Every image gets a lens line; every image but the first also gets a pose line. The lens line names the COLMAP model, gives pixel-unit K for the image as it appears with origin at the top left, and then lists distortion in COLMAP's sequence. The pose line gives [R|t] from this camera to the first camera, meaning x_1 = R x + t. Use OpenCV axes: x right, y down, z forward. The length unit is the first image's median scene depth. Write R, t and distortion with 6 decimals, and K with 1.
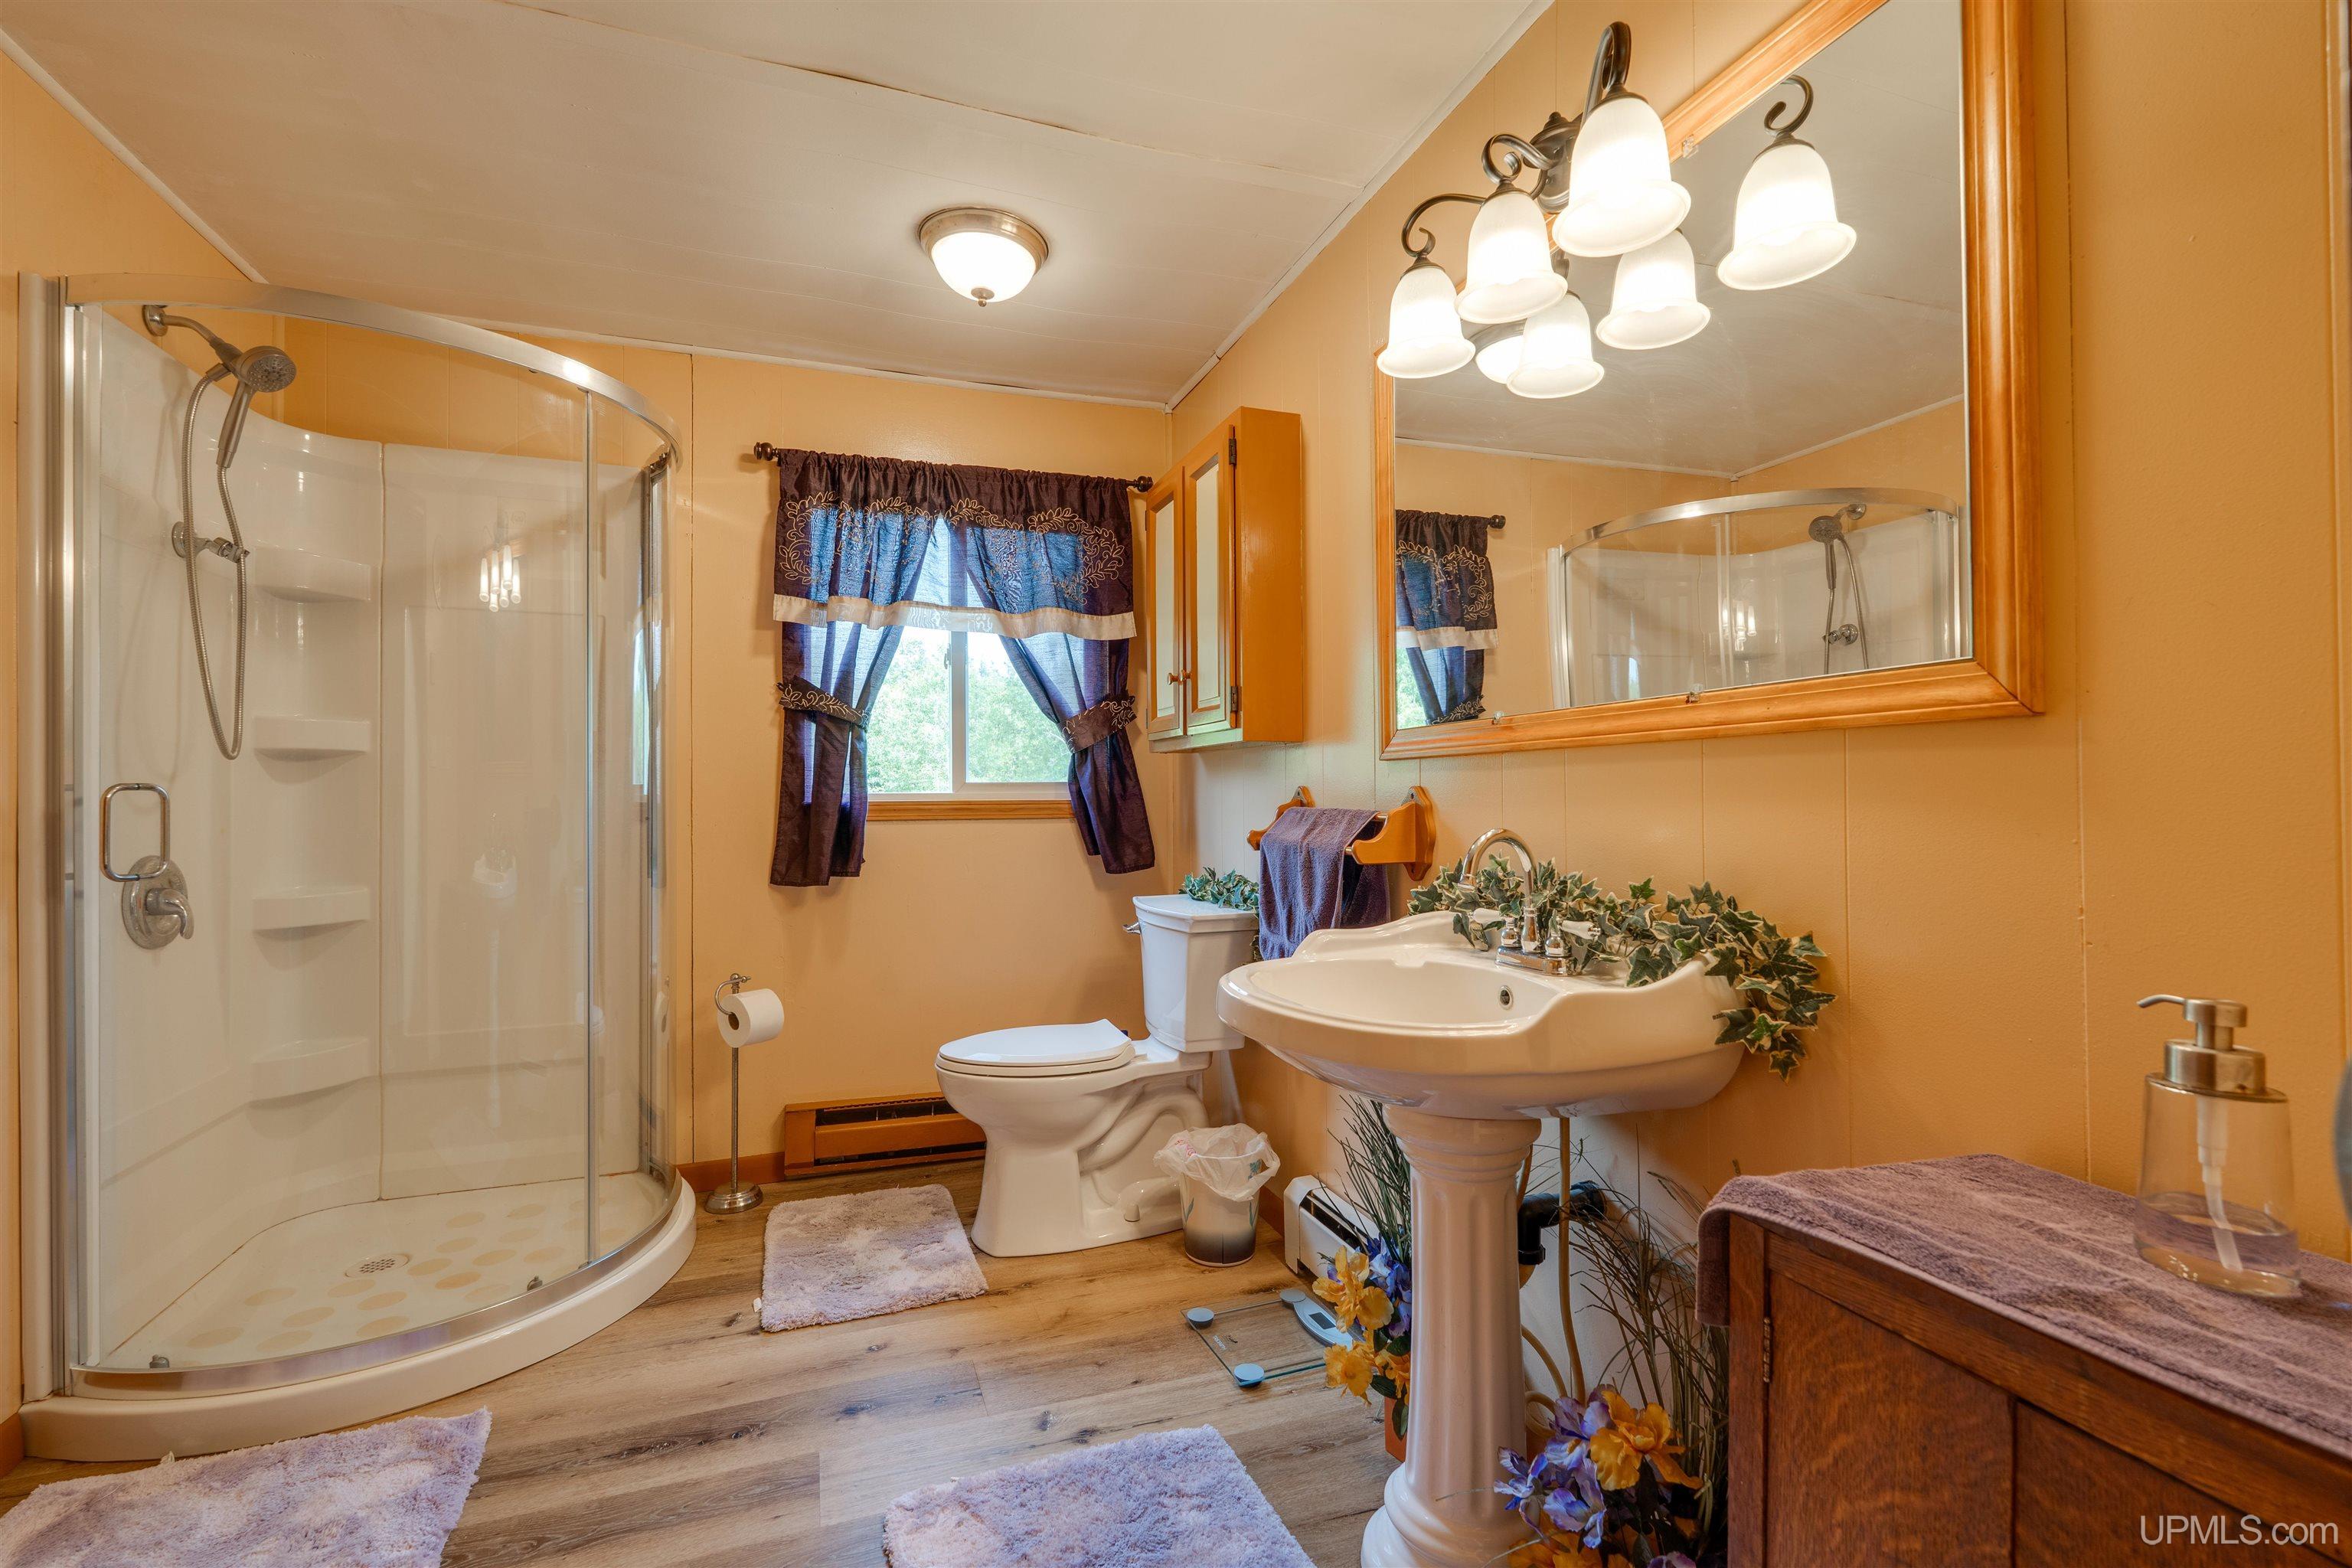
lens RADIAL K [[1035.2, 0, 1176.0], [0, 1035.2, 784.0], [0, 0, 1]] dist [-0.003023, 0.000241]
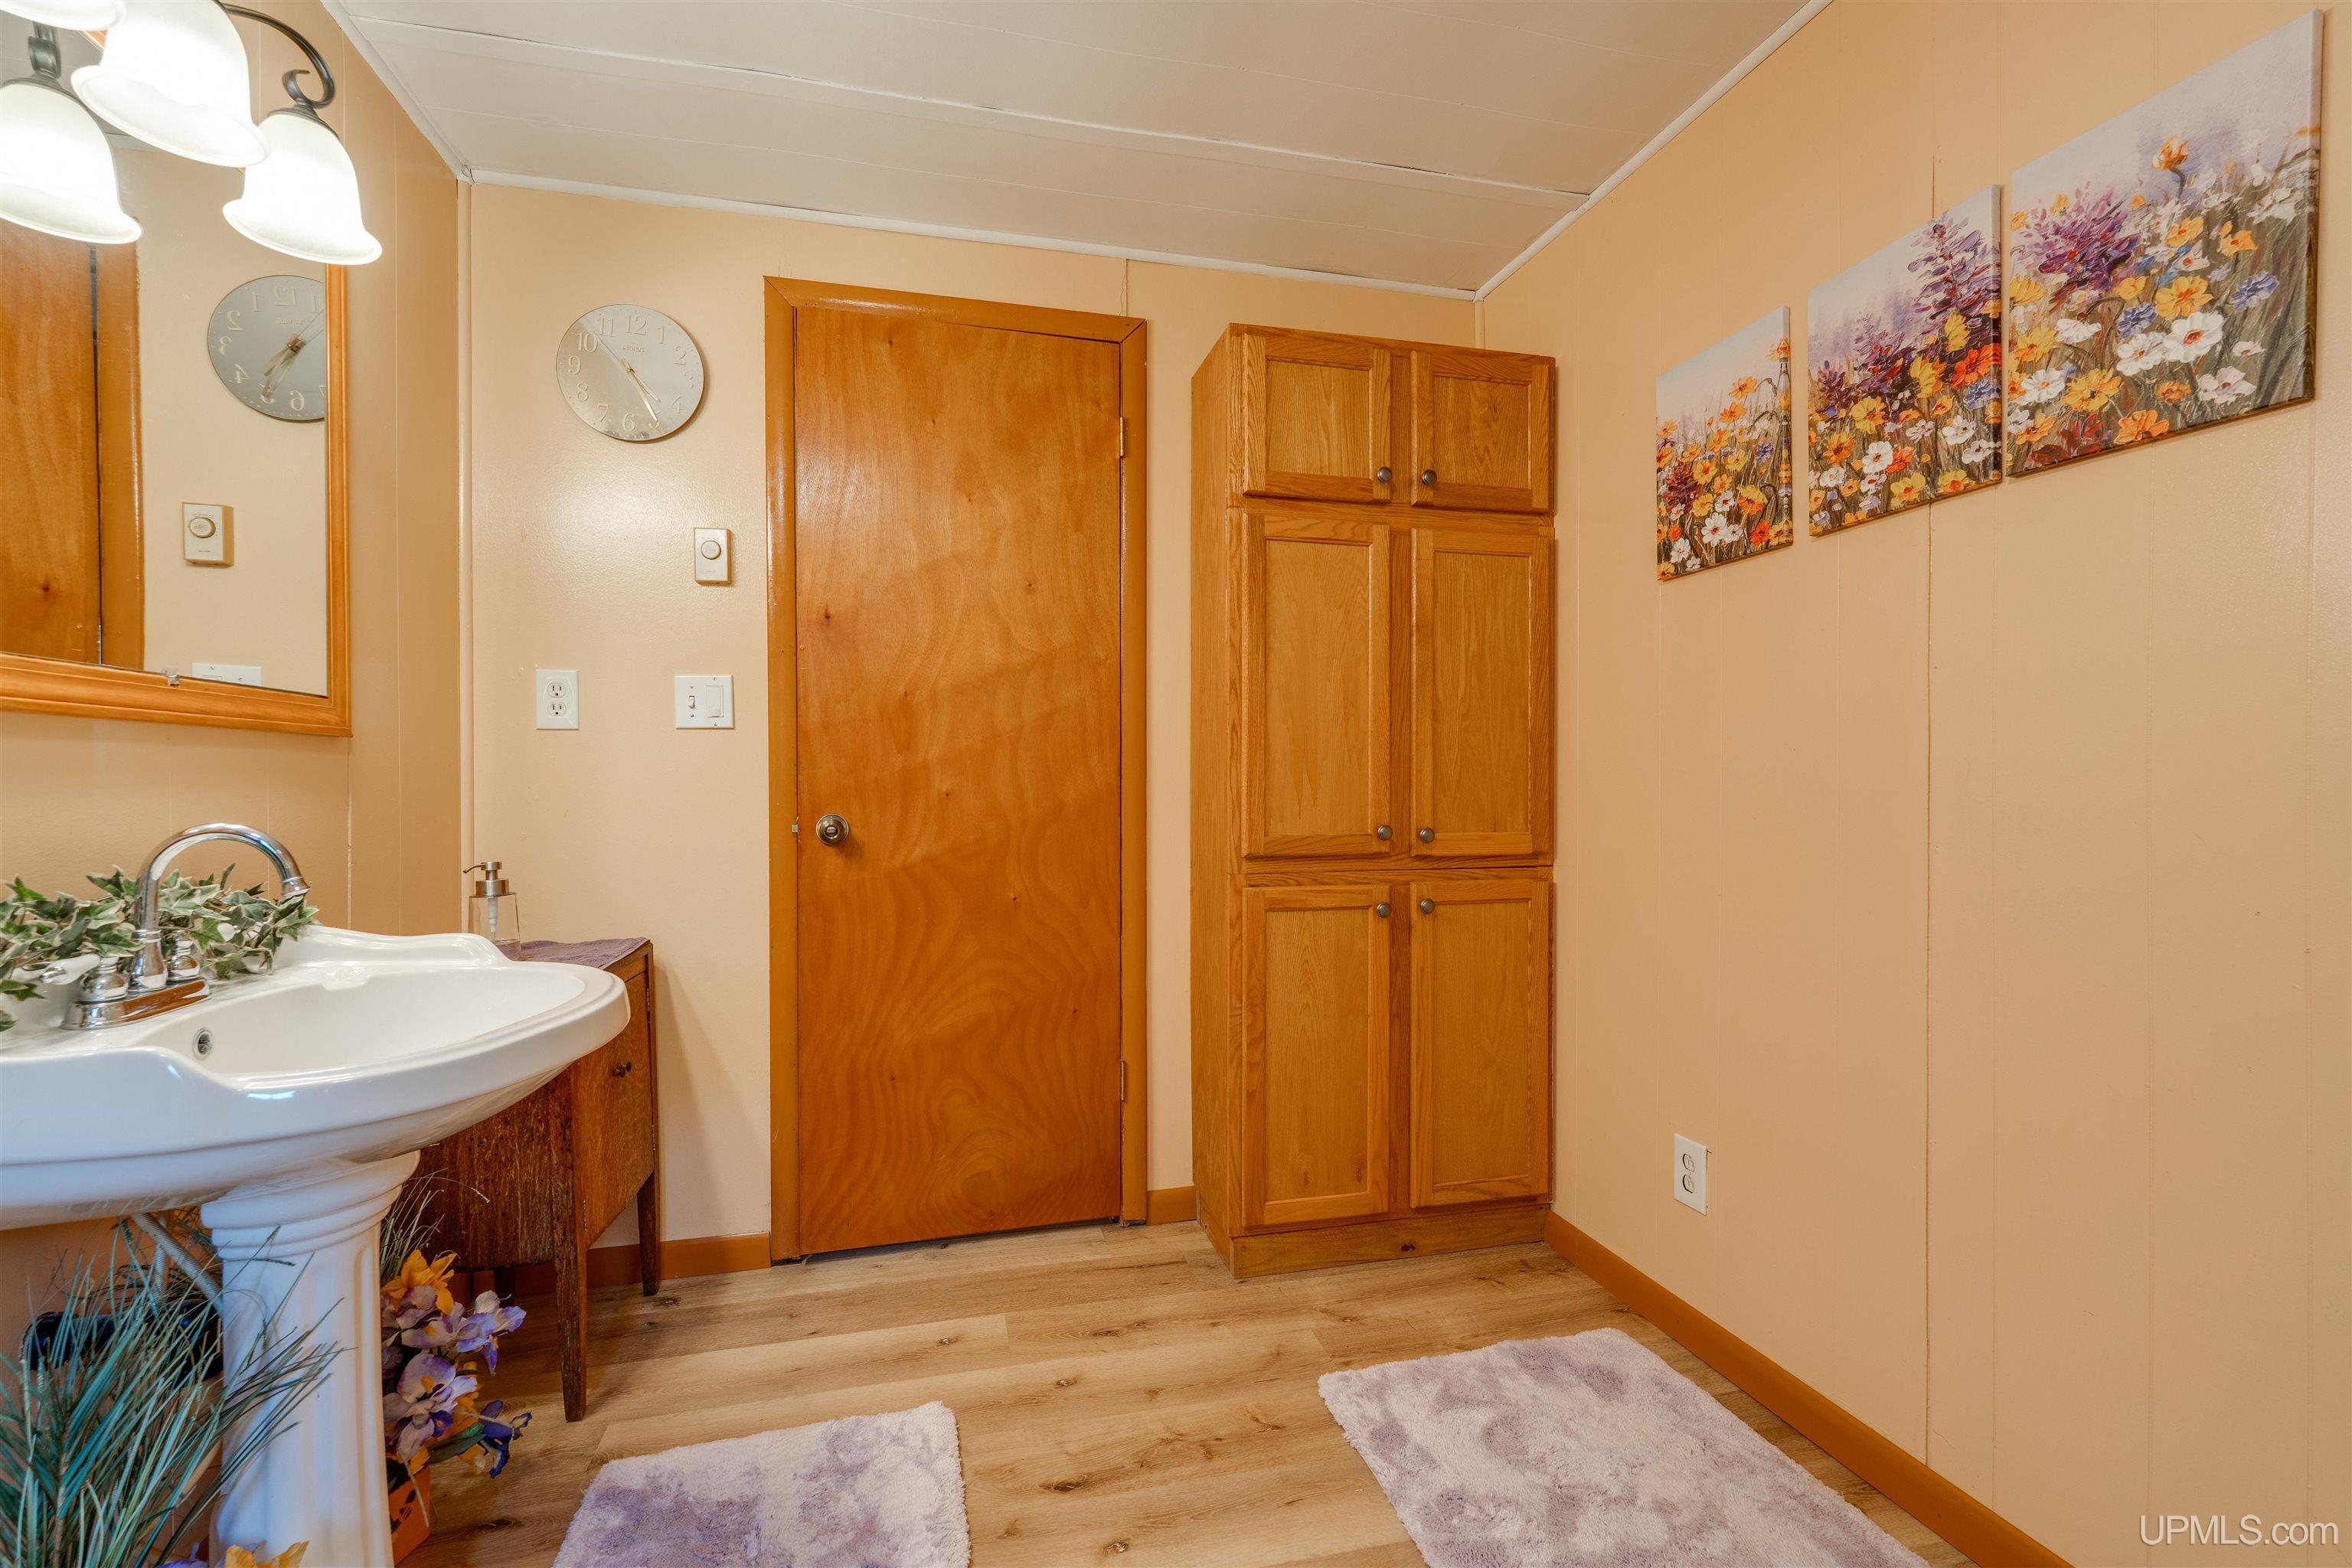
lens RADIAL K [[1035.2, 0, 1176.0], [0, 1035.2, 784.0], [0, 0, 1]] dist [-0.003023, 0.000241]
pose [[-0.996331, 0.012816, 0.084623, -0.317980], [0.012174, 0.999893, -0.008100, 0.020398], [-0.084718, -0.007040, -0.996380, 1.183547]]
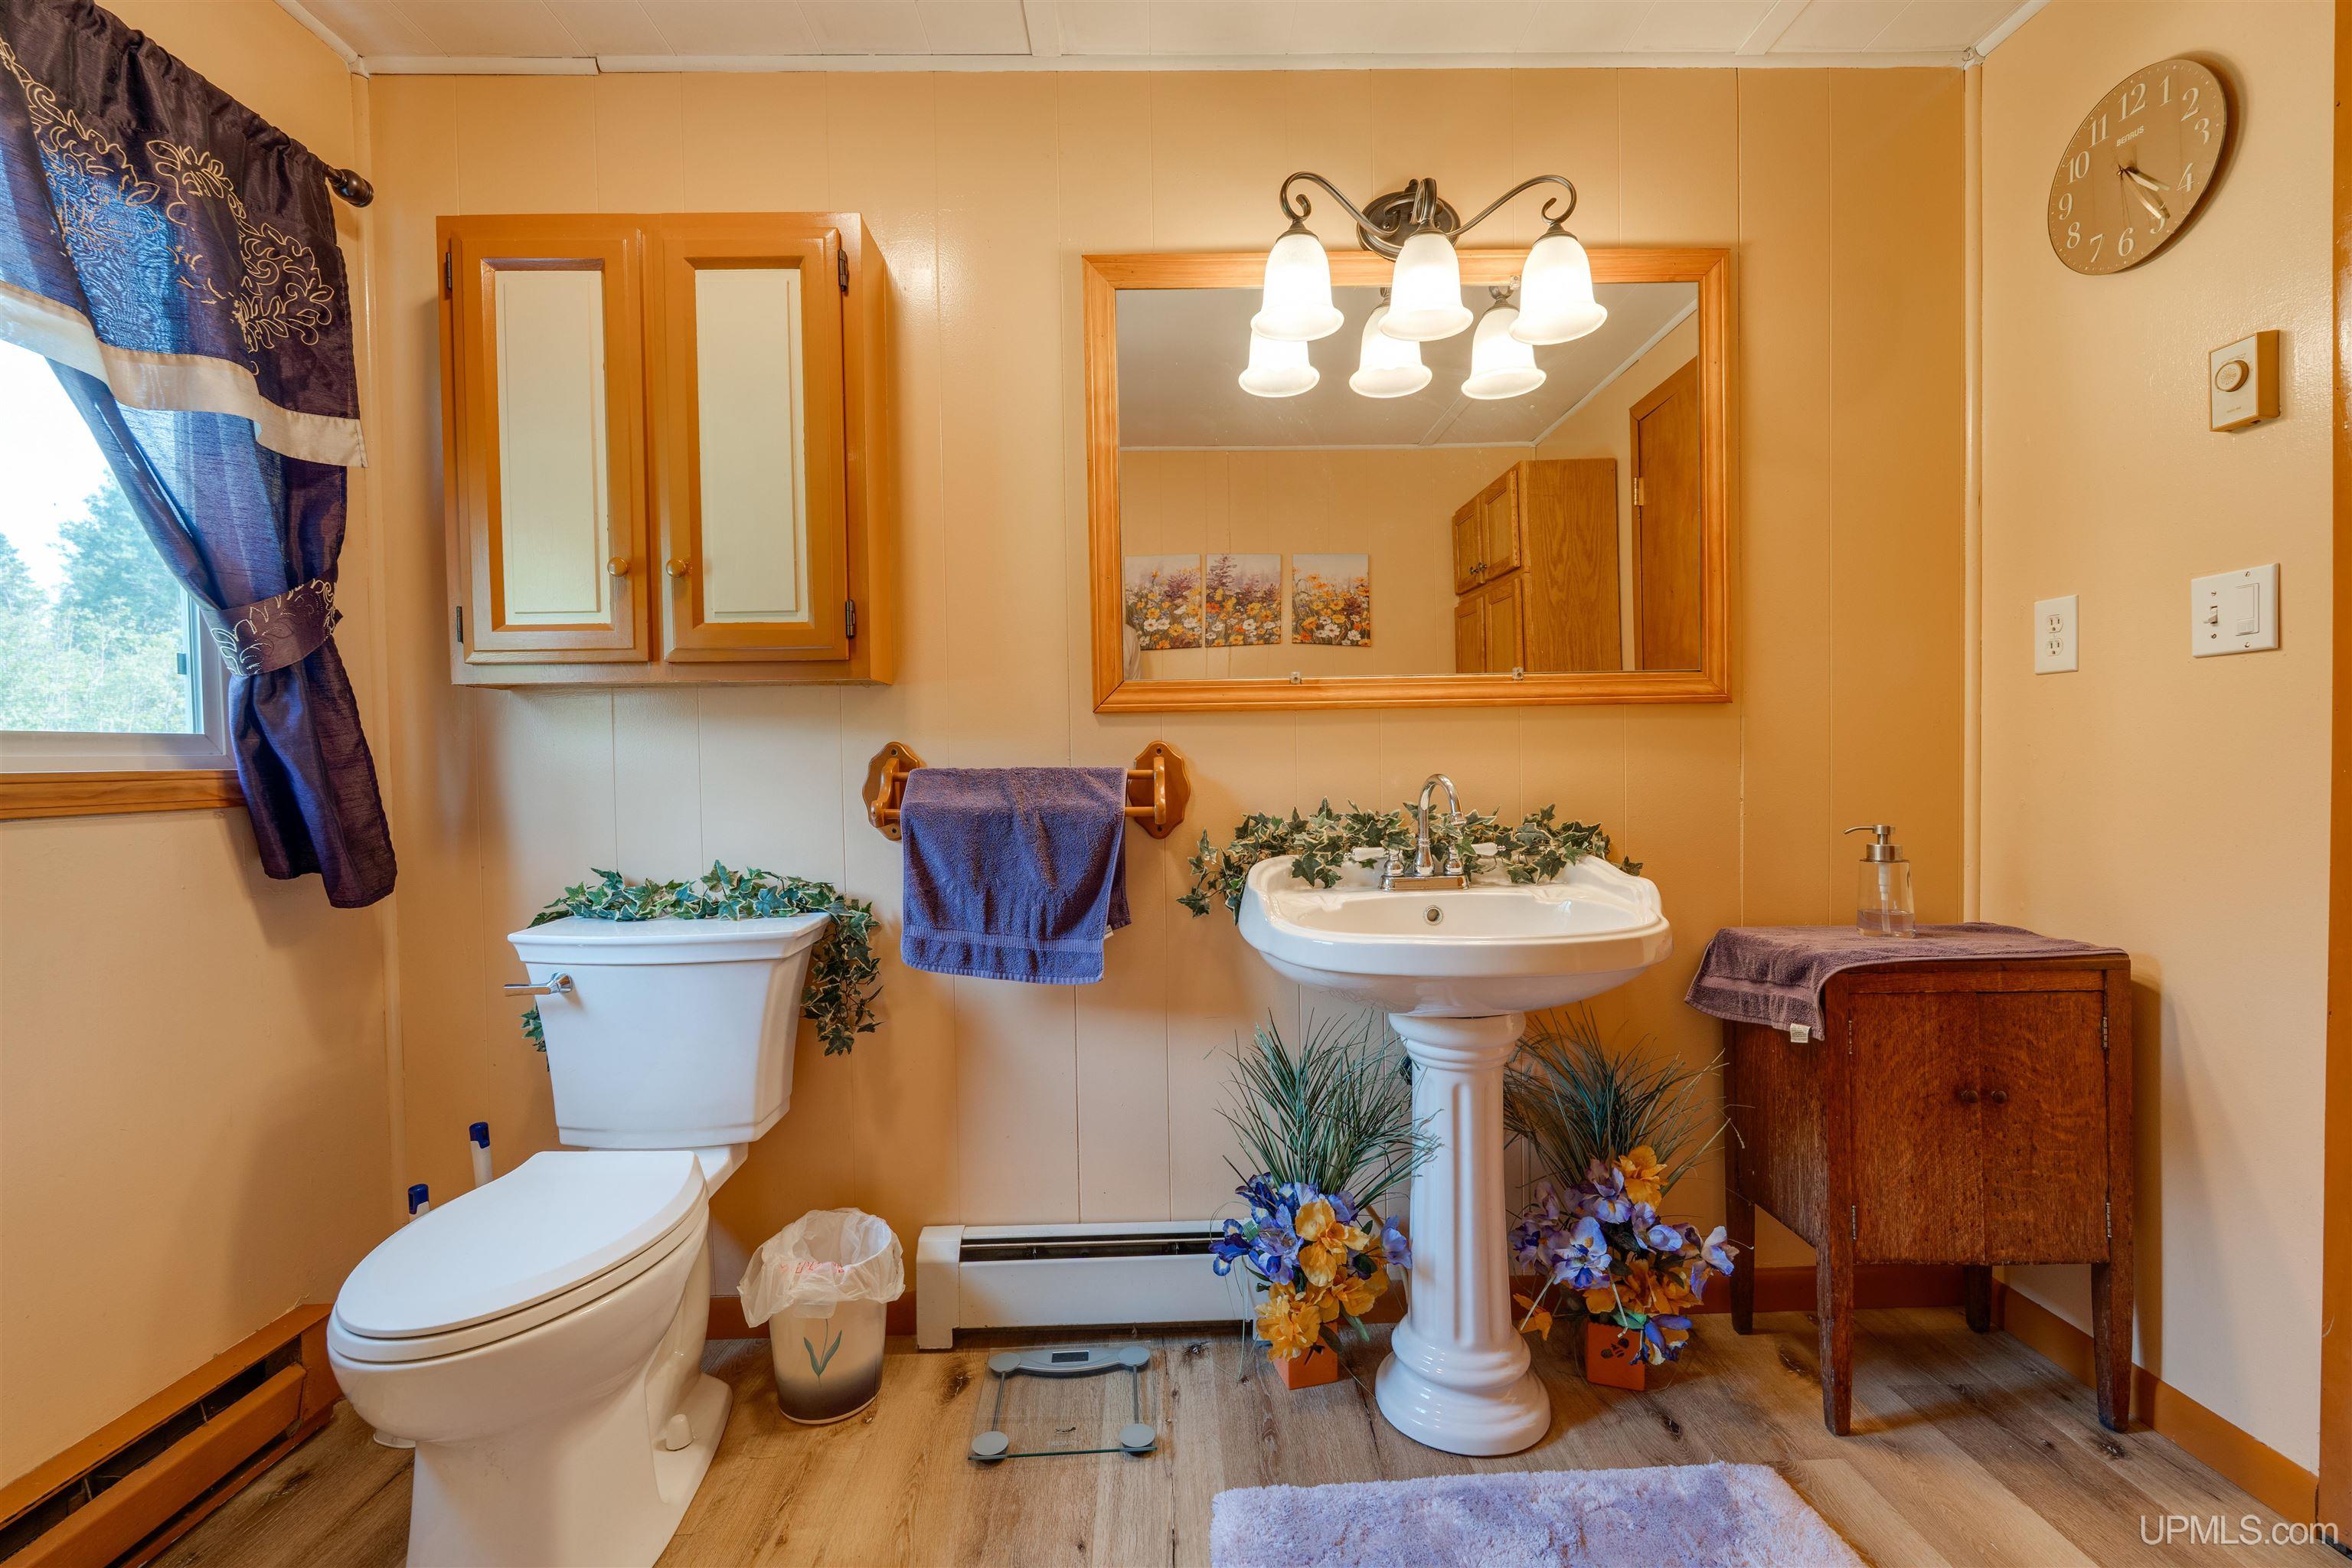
lens RADIAL K [[1020.6, 0, 1183.1], [0, 1020.6, 782.4], [0, 0, 1]] dist [-0.002796, 0.000154]
pose [[0.310718, -0.022409, 0.950238, -0.613231], [0.003074, 0.999741, 0.022571, 0.017974], [-0.950497, -0.004092, 0.310706, 0.629313]]
